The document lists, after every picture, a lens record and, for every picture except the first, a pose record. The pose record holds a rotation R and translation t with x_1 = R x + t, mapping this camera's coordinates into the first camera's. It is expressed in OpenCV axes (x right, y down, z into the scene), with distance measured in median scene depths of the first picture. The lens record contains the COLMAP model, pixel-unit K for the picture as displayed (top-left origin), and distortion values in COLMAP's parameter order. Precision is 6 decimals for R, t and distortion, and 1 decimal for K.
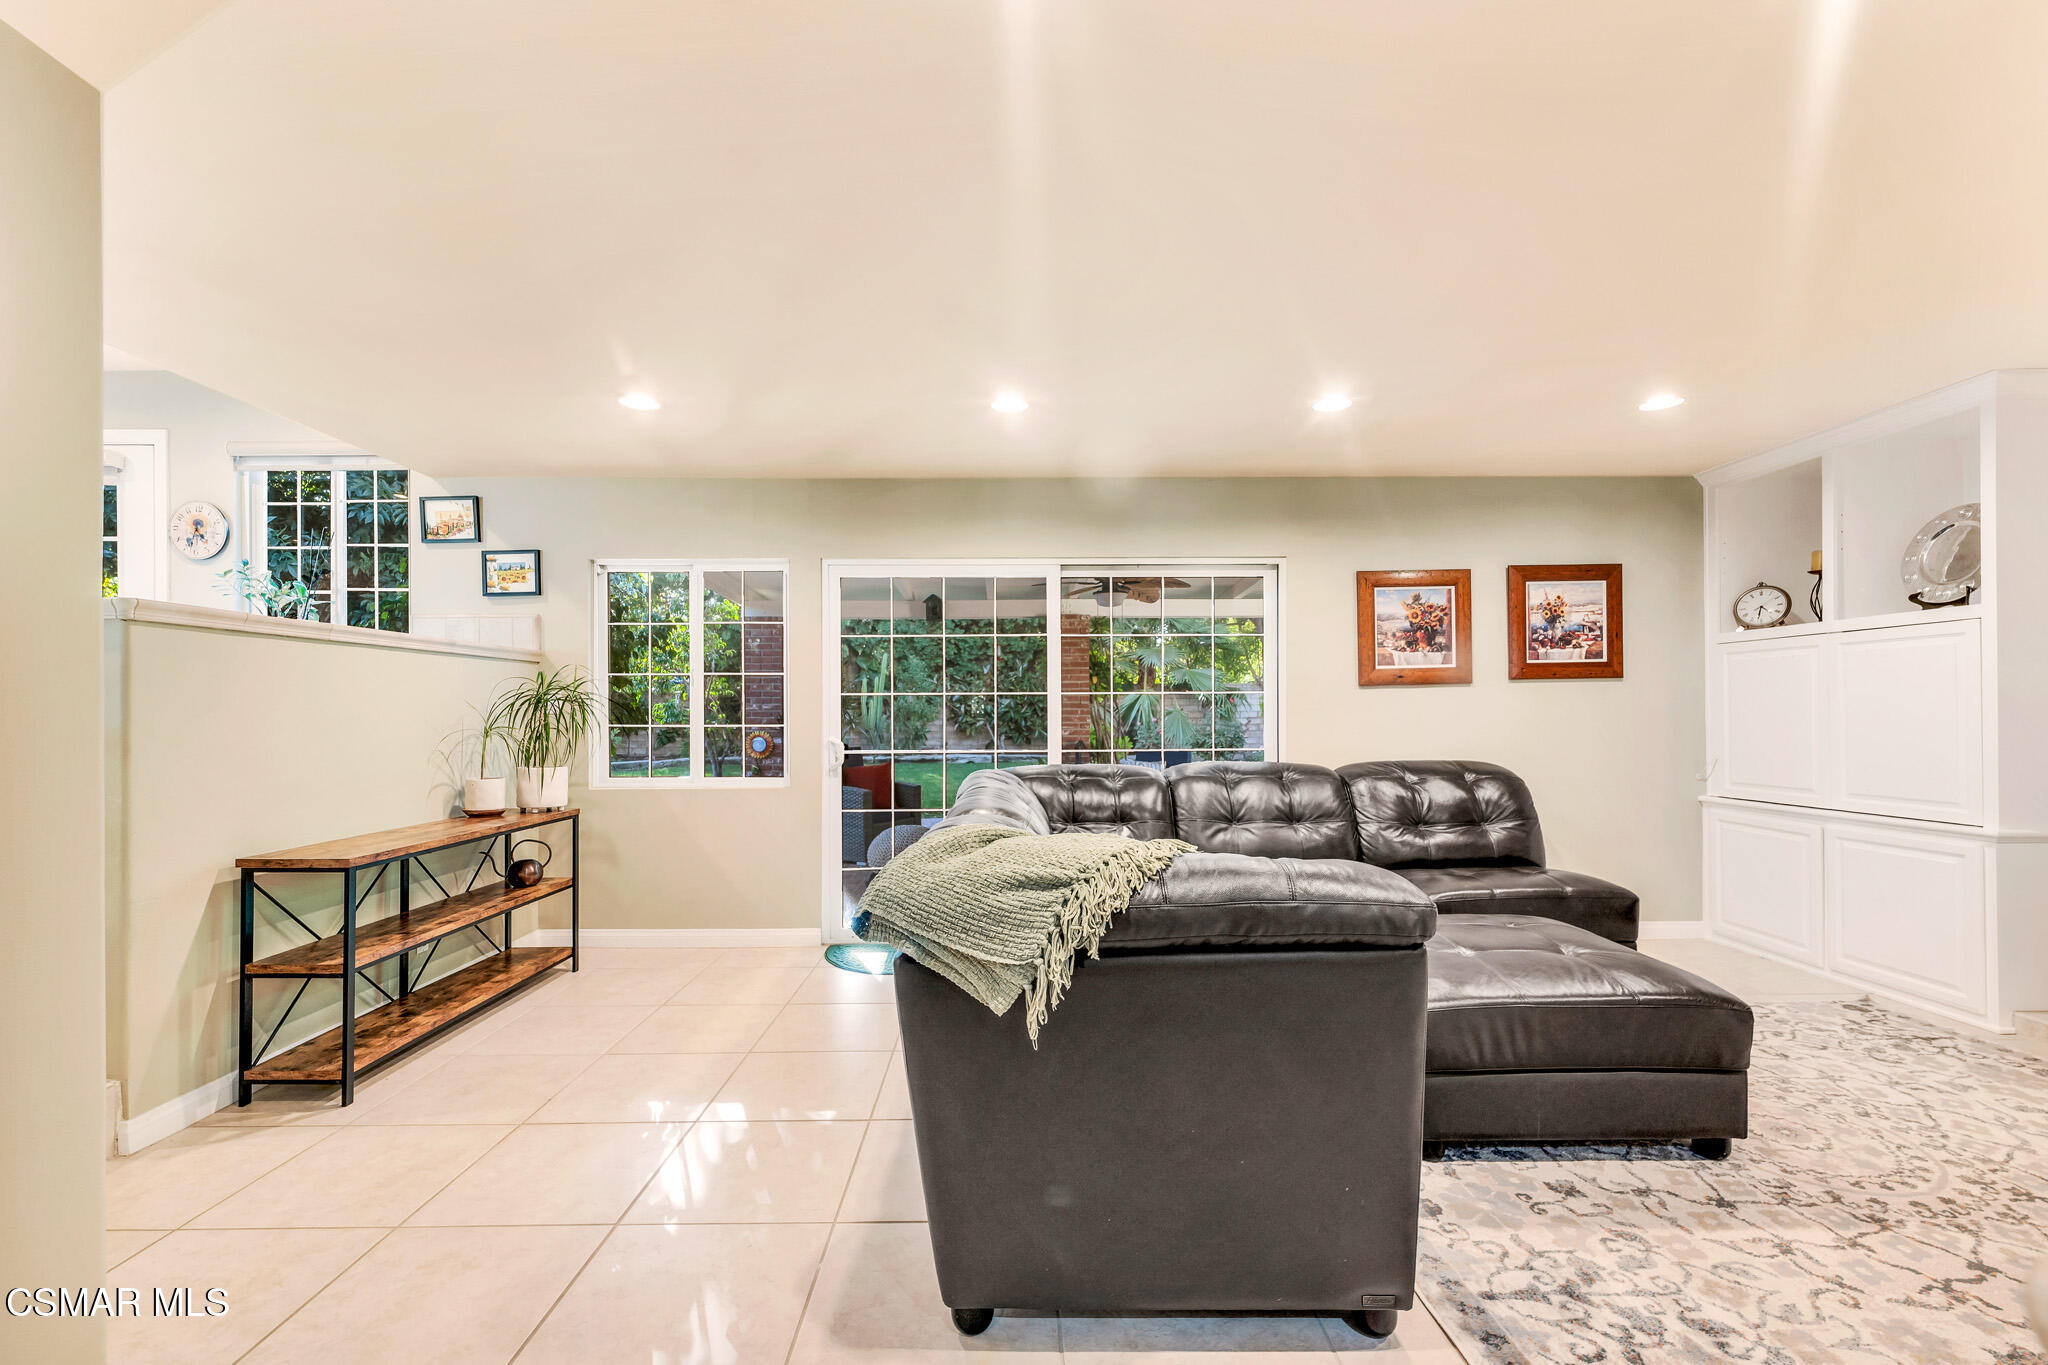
lens RADIAL K [[862.8, 0, 1021.2], [0, 862.8, 701.6], [0, 0, 1]] dist [0.003009, -0.000743]
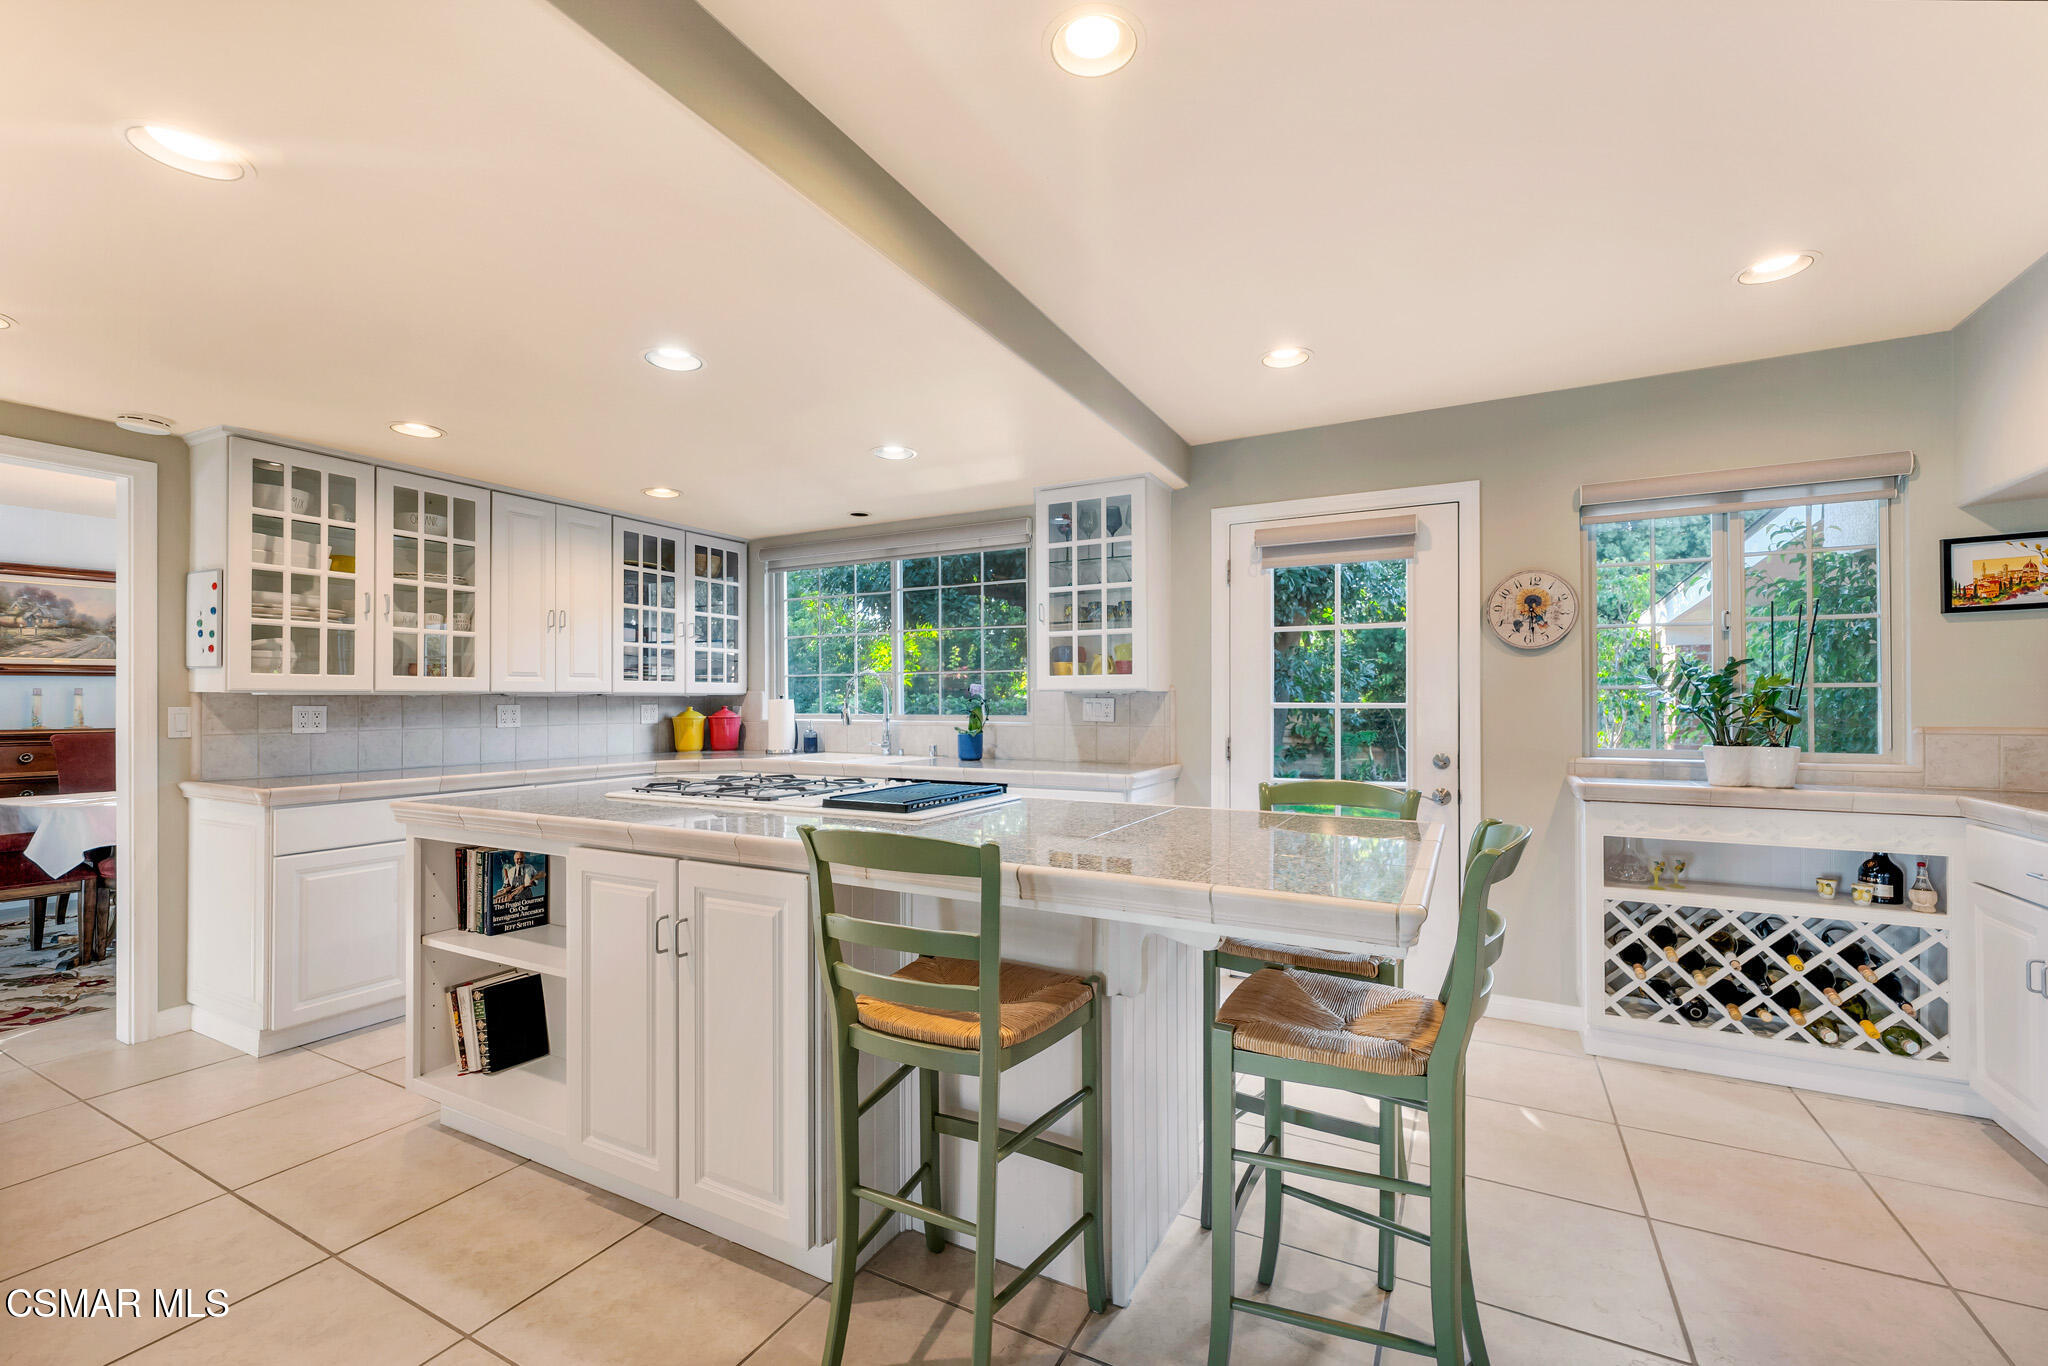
lens RADIAL K [[862.8, 0, 1014.8], [0, 862.8, 674.0], [0, 0, 1]] dist [0.003009, -0.000743]
pose [[0.873672, -0.011475, -0.486380, -0.966652], [0.002912, 0.999827, -0.018357, -0.129106], [0.486506, 0.014621, 0.873555, 0.132705]]
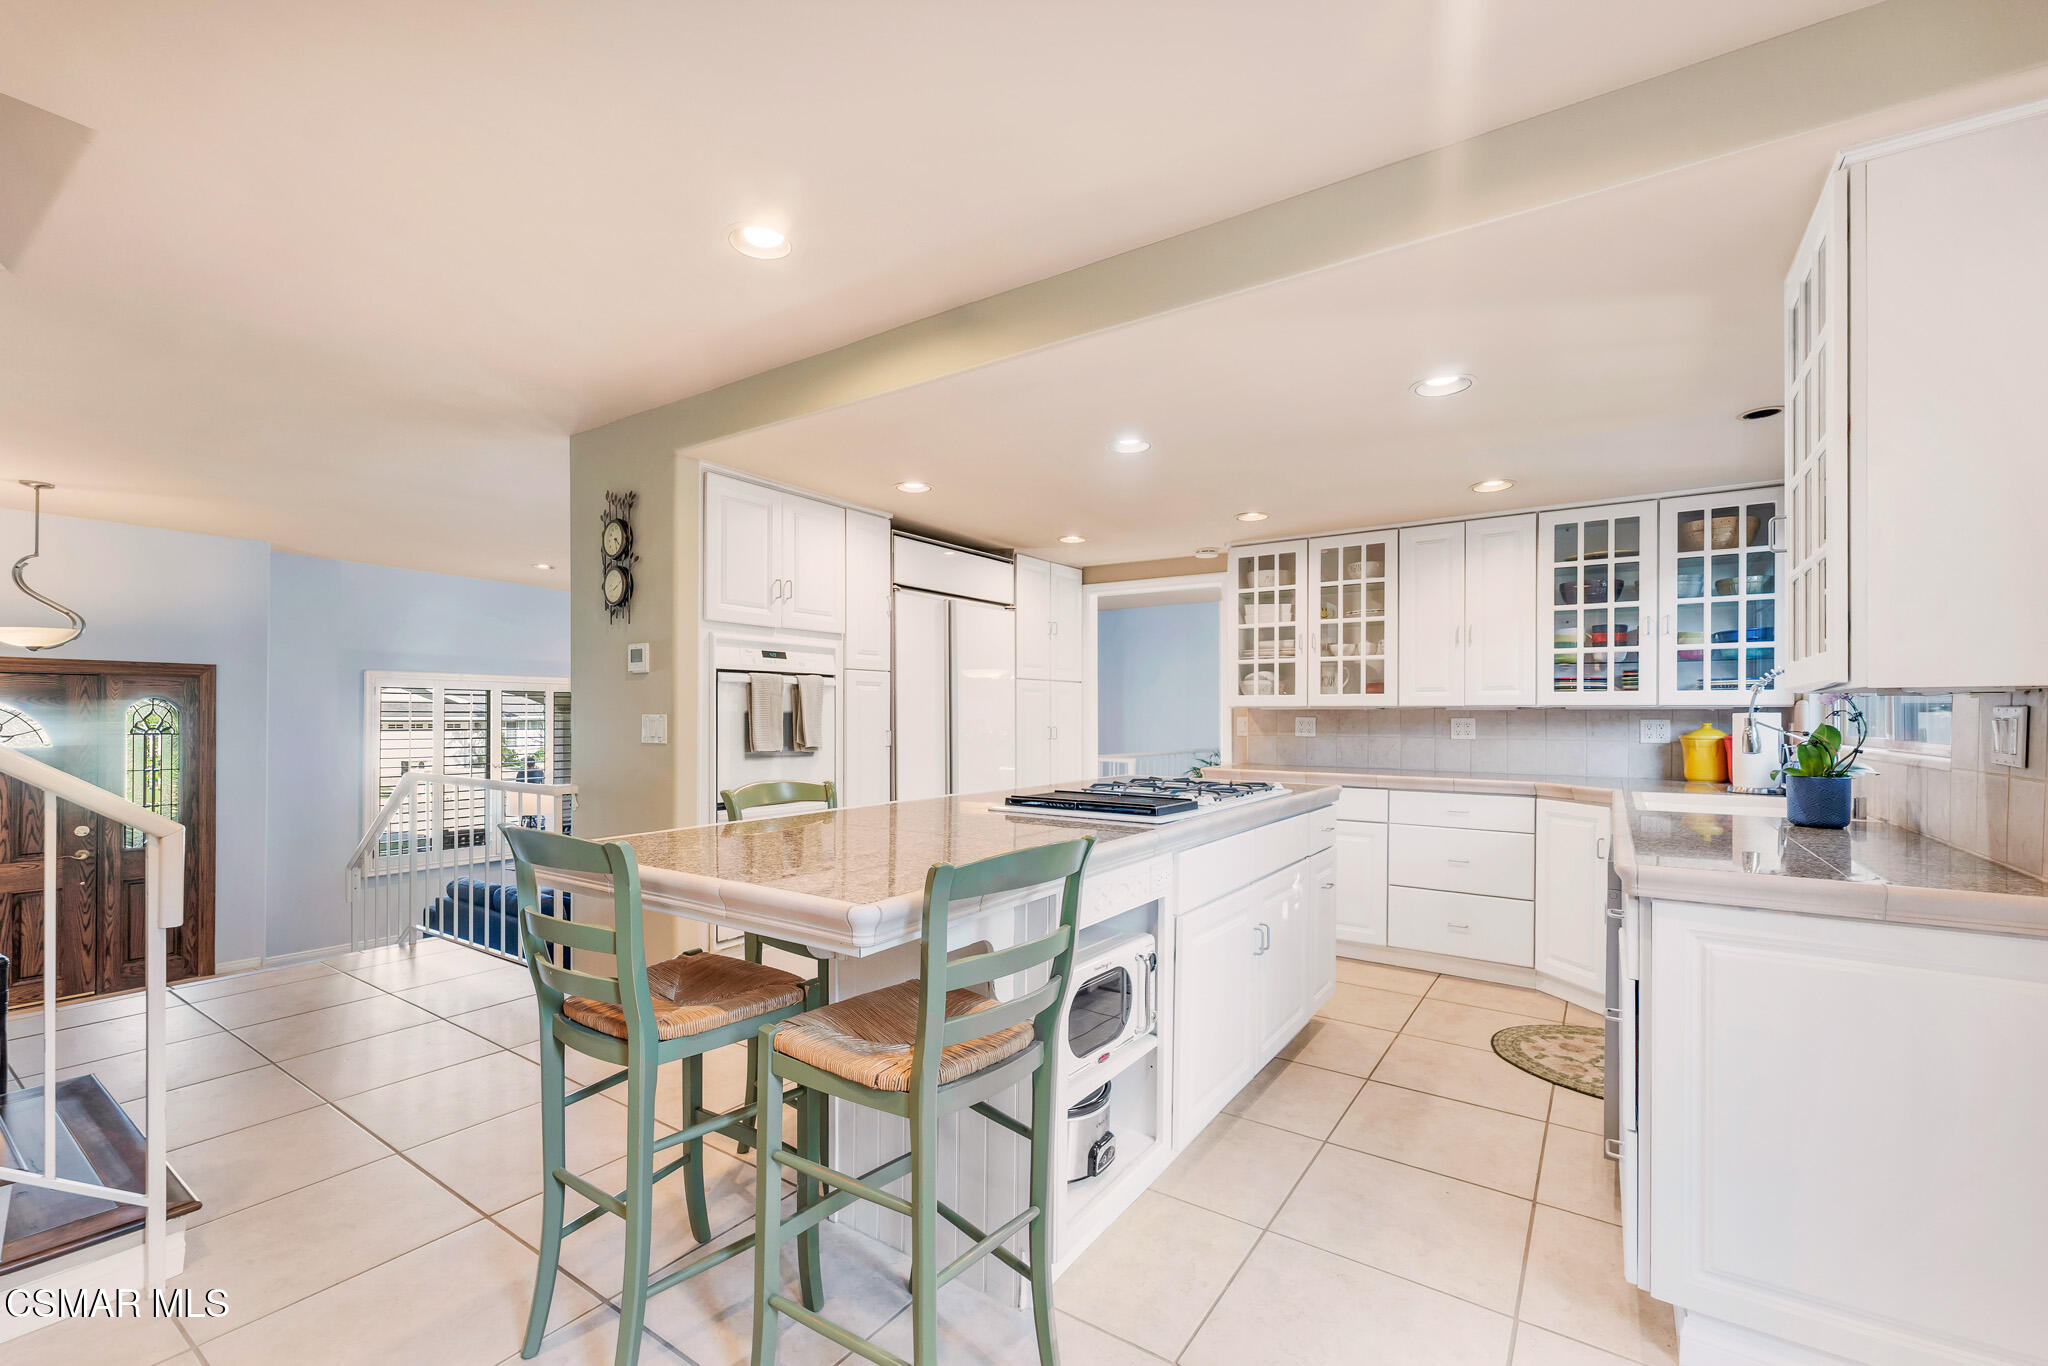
lens RADIAL K [[862.8, 0, 1023.2], [0, 862.8, 712.1], [0, 0, 1]] dist [0.003009, -0.000743]
pose [[-0.572626, -0.002015, -0.819814, -0.793940], [0.006139, 0.999958, -0.006746, -0.117621], [0.819794, -0.008896, -0.572590, 0.851088]]
